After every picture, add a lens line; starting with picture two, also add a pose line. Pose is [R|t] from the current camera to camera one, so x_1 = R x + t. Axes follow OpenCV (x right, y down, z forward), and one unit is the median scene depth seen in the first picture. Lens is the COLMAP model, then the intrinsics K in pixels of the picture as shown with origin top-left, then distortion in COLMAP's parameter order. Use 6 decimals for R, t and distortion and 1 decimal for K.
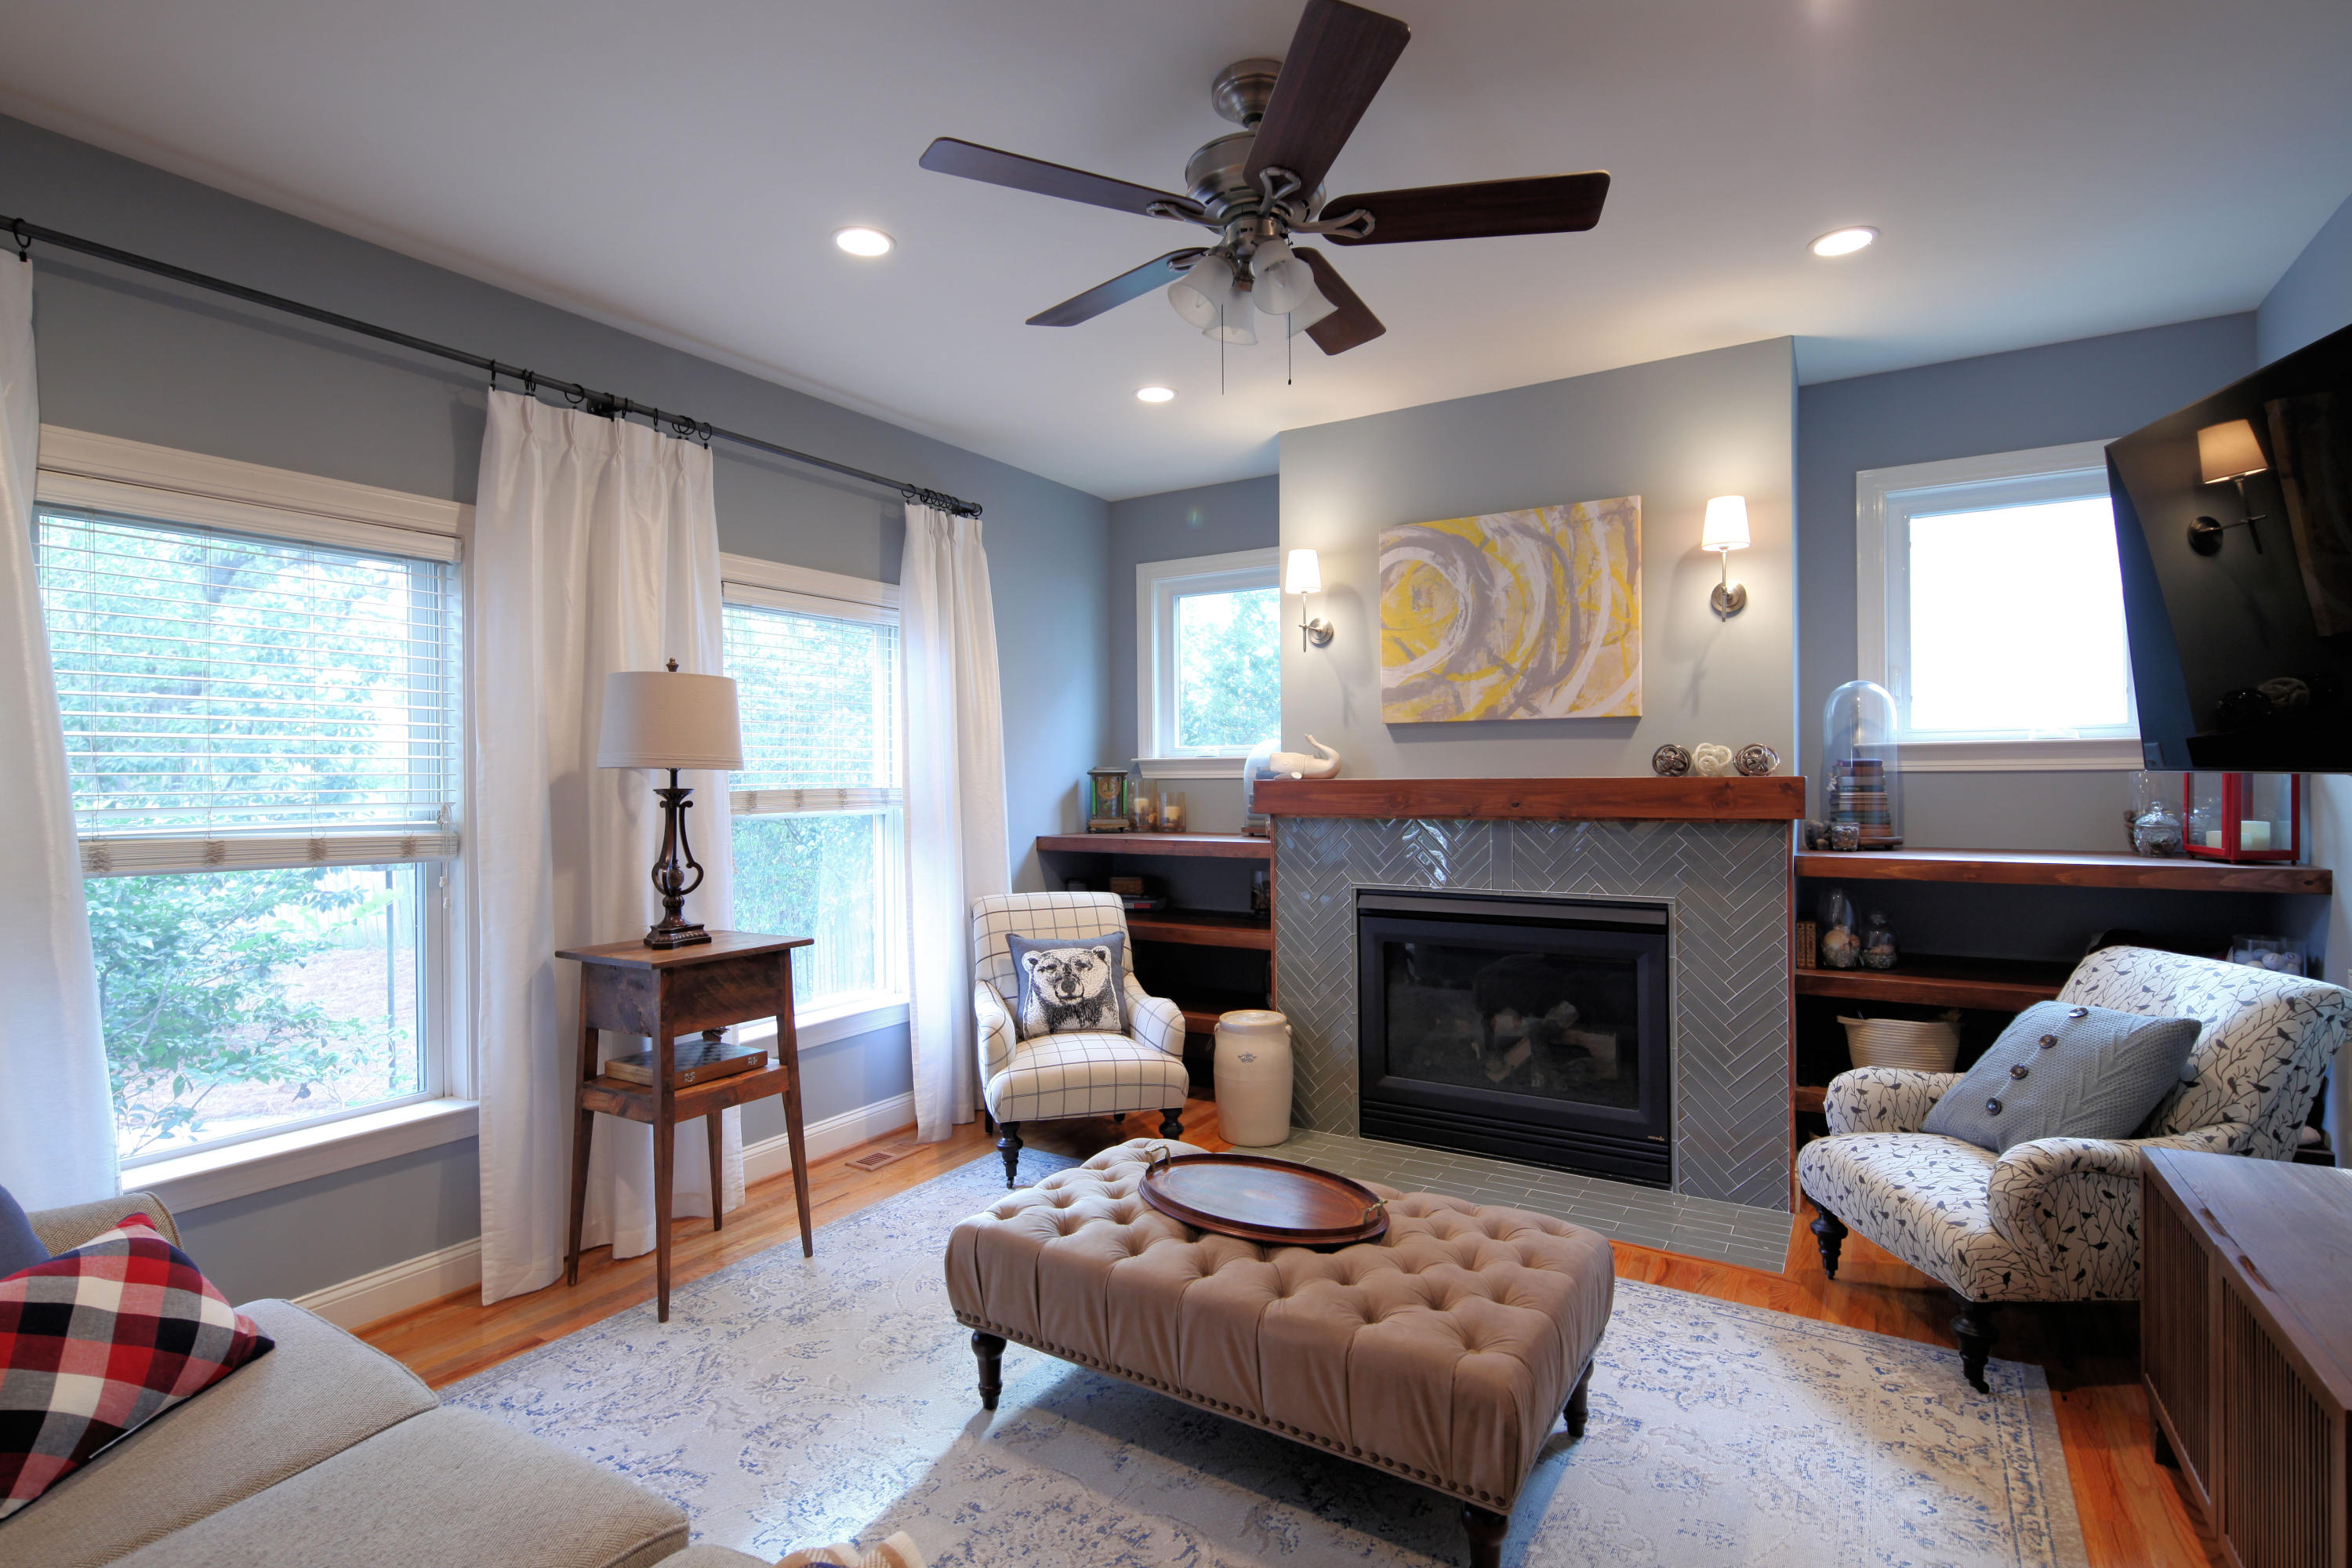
lens RADIAL K [[1137.8, 0, 1160.1], [0, 1137.8, 785.3], [0, 0, 1]] dist [0.003796, -0.002379]
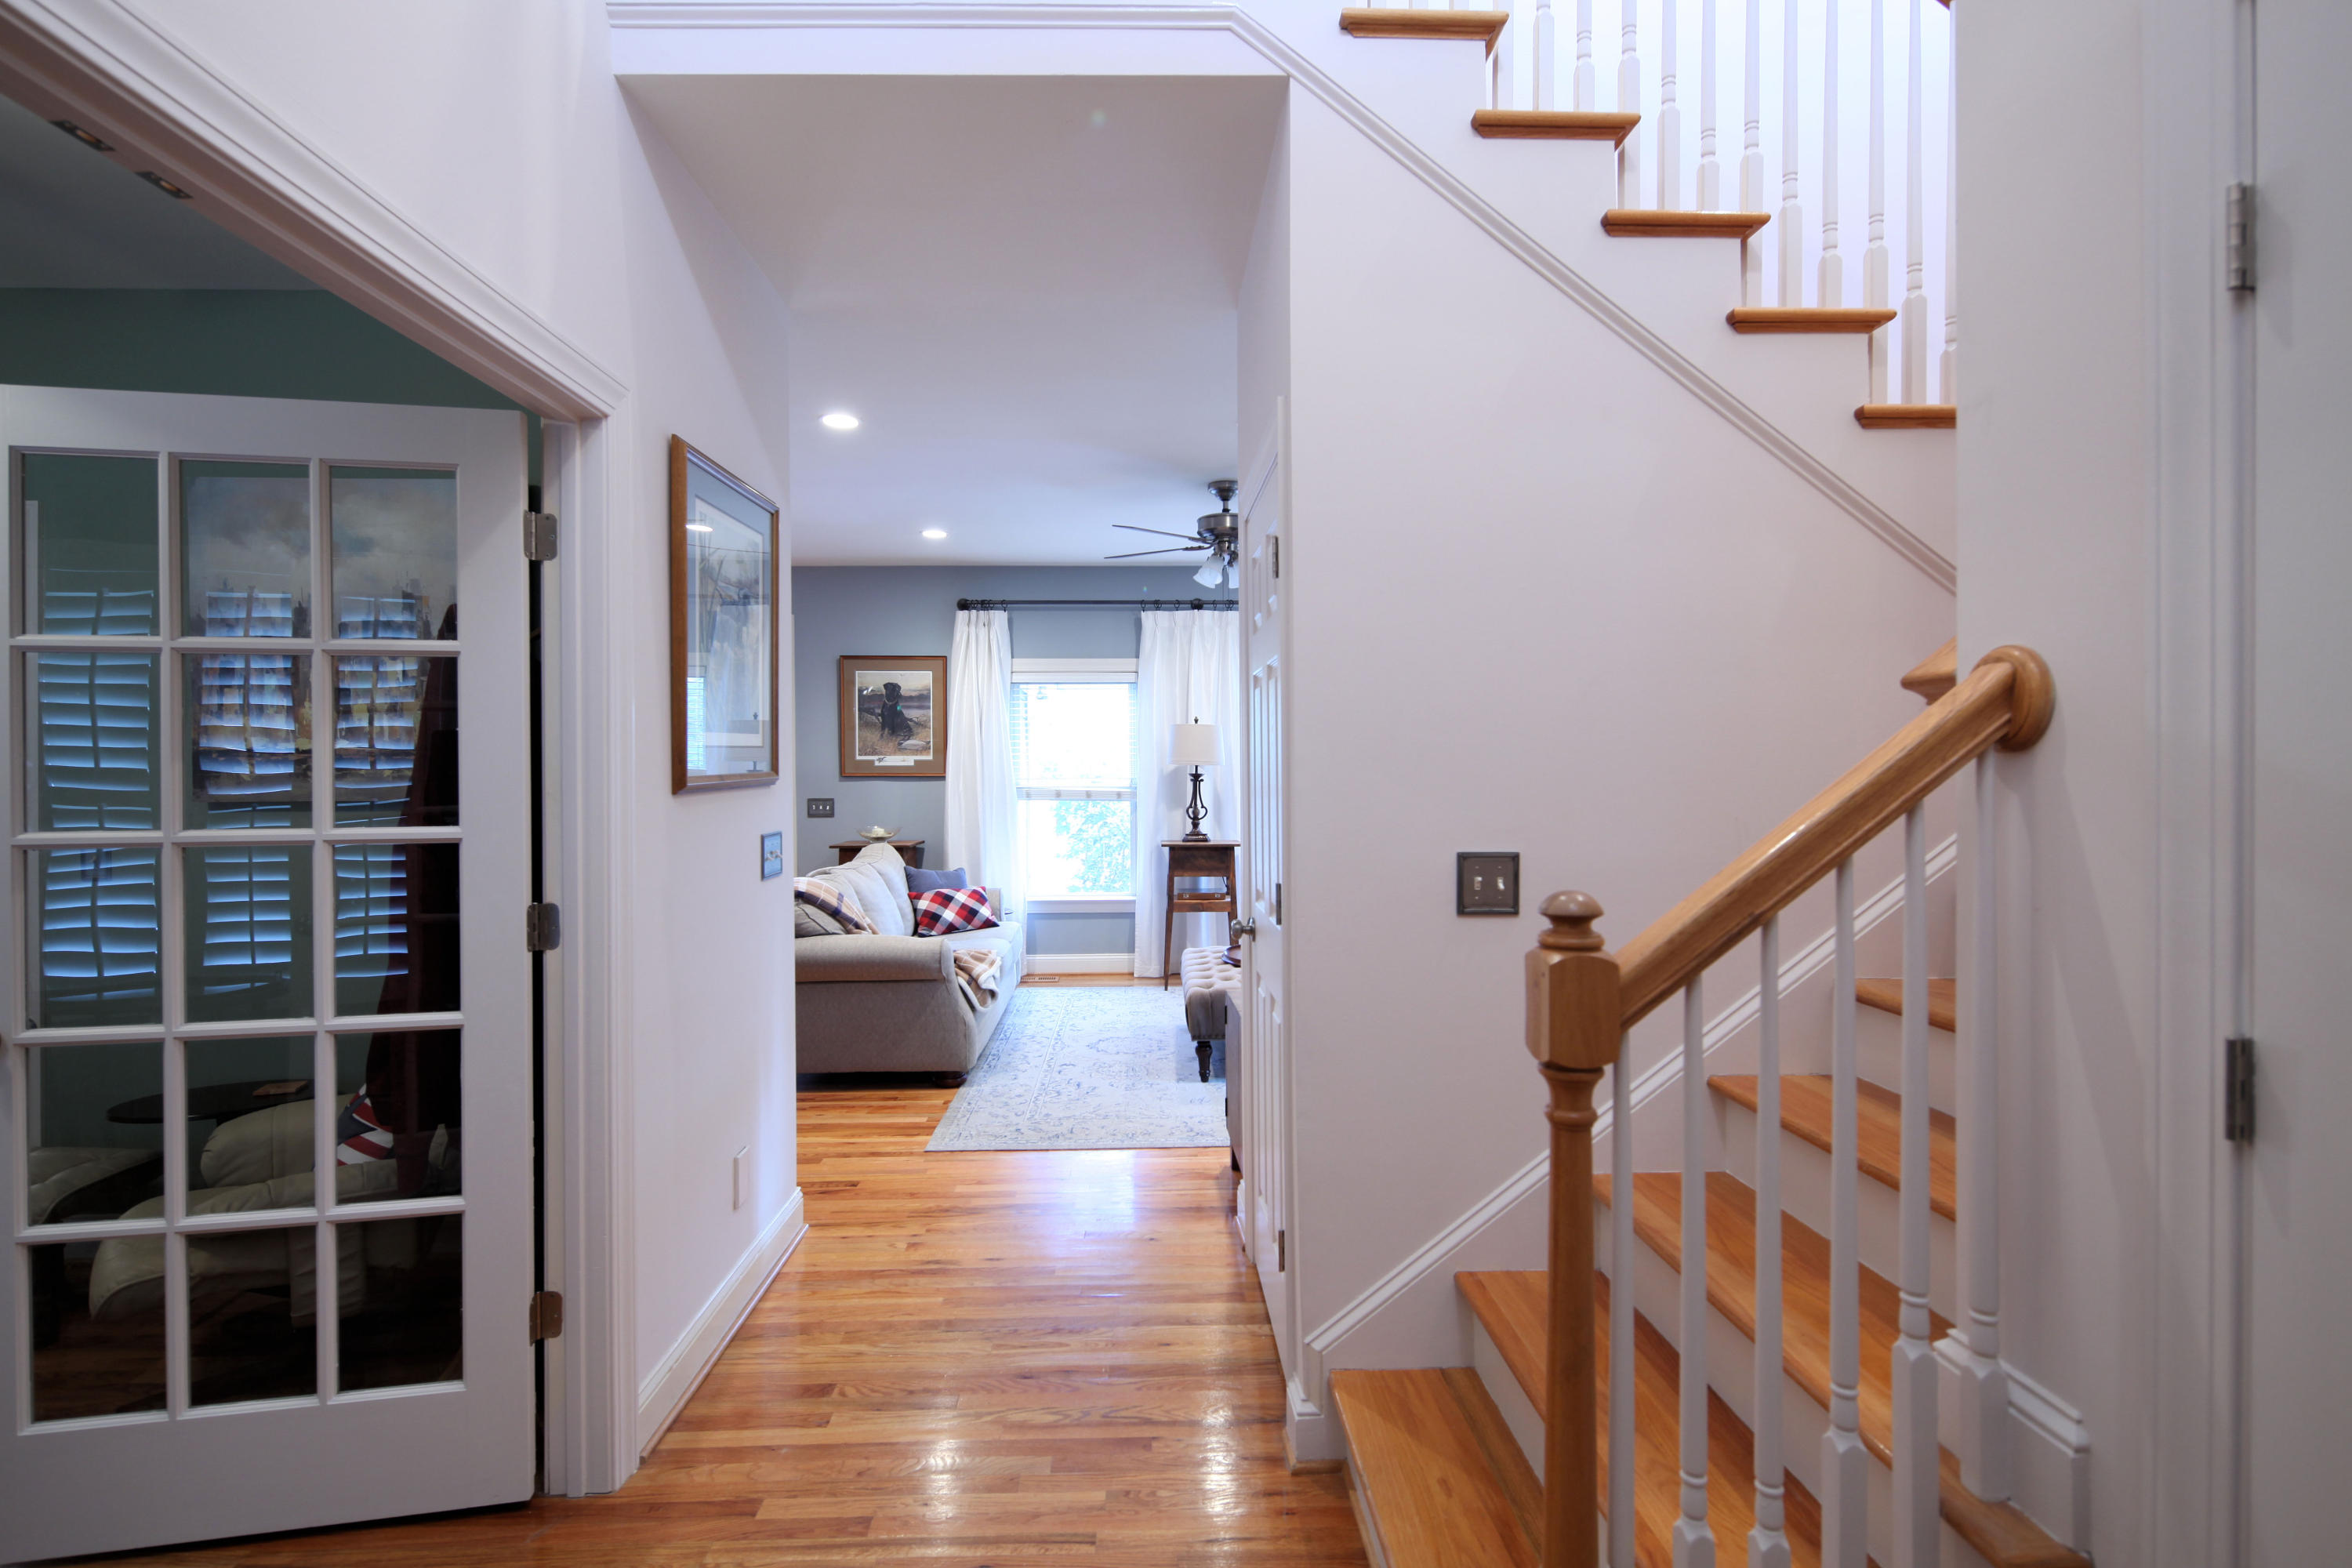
lens RADIAL K [[1137.8, 0, 1155.9], [0, 1137.8, 782.8], [0, 0, 1]] dist [0.003796, -0.002379]
pose [[0.556331, 0.012616, -0.830865, 1.452411], [-0.008118, 0.999920, 0.009747, -0.000401], [0.830921, 0.001323, 0.556389, -0.344034]]
